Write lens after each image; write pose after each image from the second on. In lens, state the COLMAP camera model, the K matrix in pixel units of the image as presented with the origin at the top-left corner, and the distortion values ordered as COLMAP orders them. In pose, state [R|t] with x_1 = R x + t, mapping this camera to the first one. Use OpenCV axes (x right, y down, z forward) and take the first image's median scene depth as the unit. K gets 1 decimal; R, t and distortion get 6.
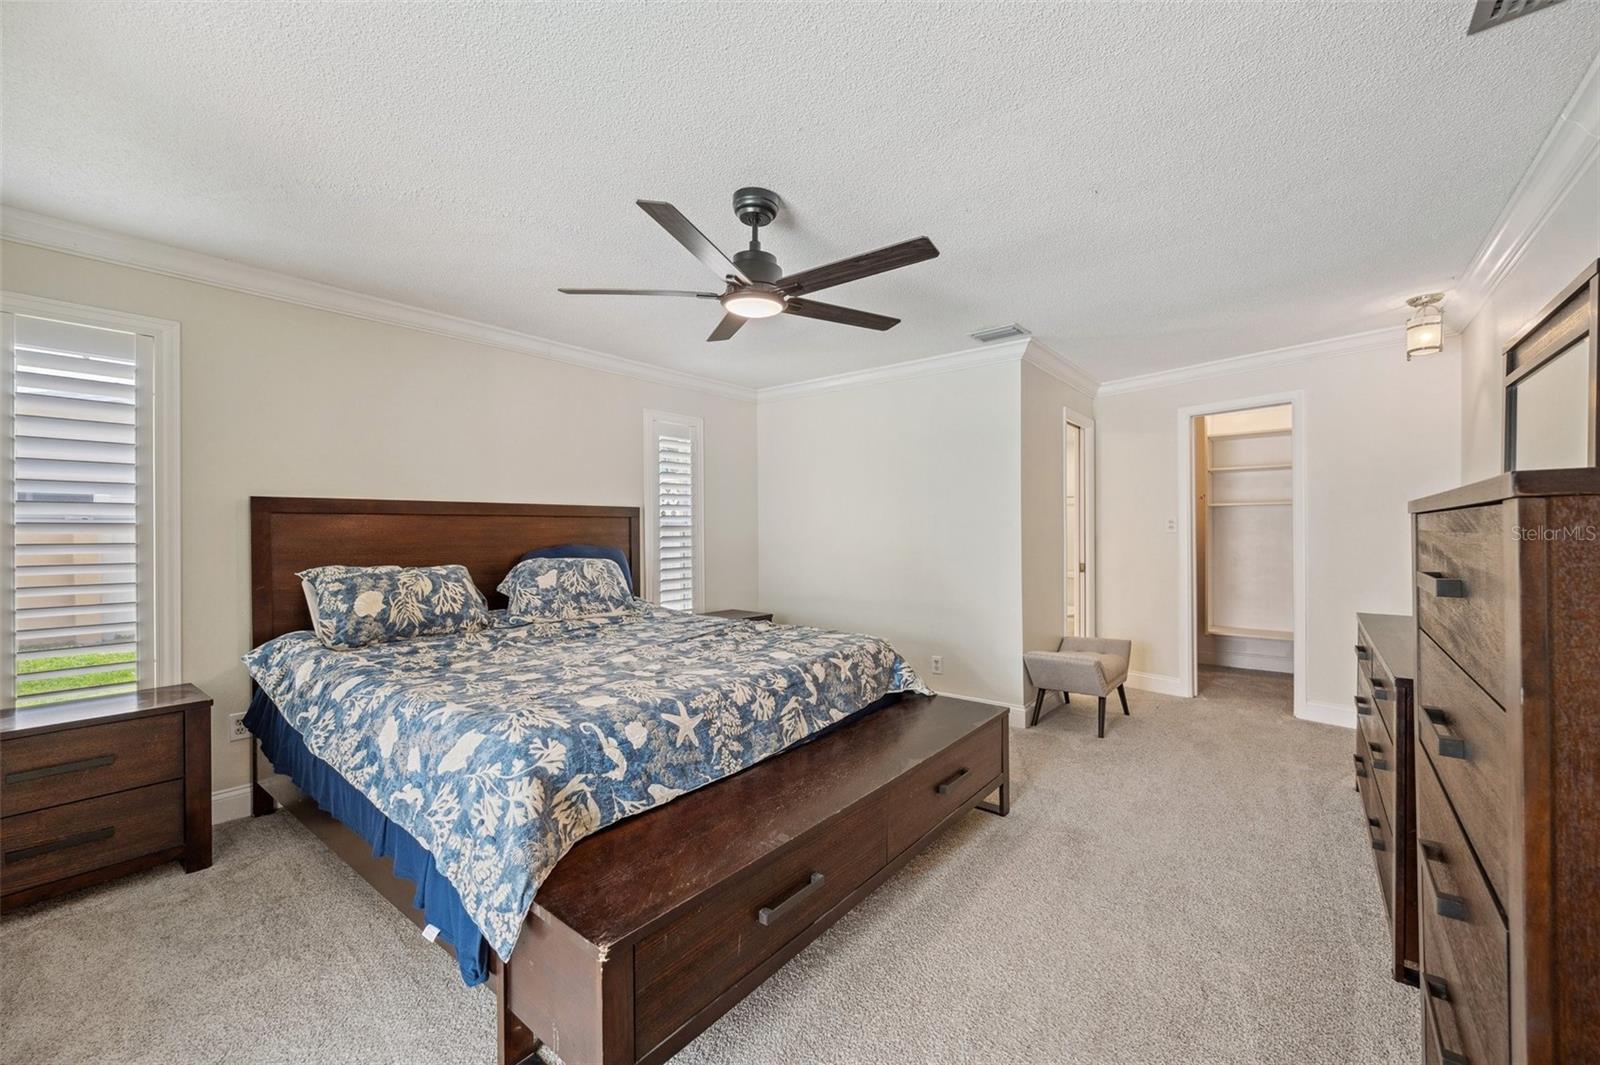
lens RADIAL K [[633.7, 0, 799.9], [0, 633.7, 527.4], [0, 0, 1]] dist [-0.001556, -0.000166]
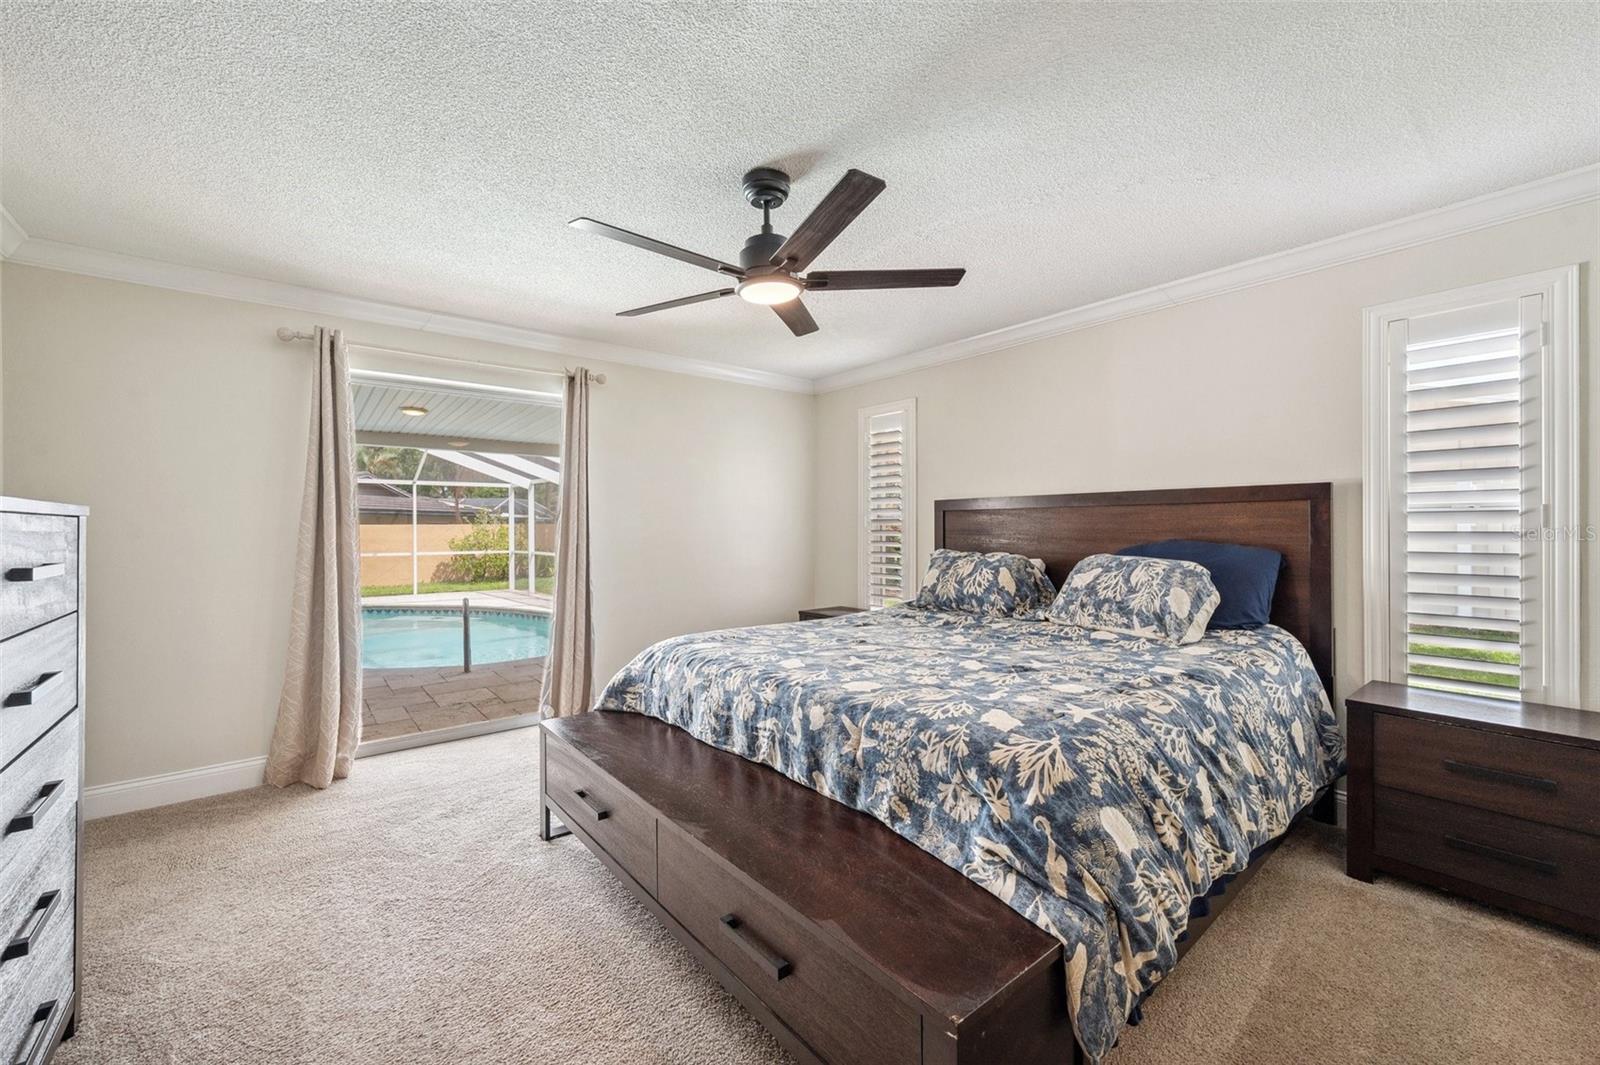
lens RADIAL K [[633.7, 0, 799.9], [0, 633.7, 527.4], [0, 0, 1]] dist [-0.001556, -0.000166]
pose [[-0.196525, 0.009553, -0.980452, 0.634460], [0.011922, 0.999902, 0.007353, 0.000746], [0.980426, -0.010244, -0.196620, 0.921211]]
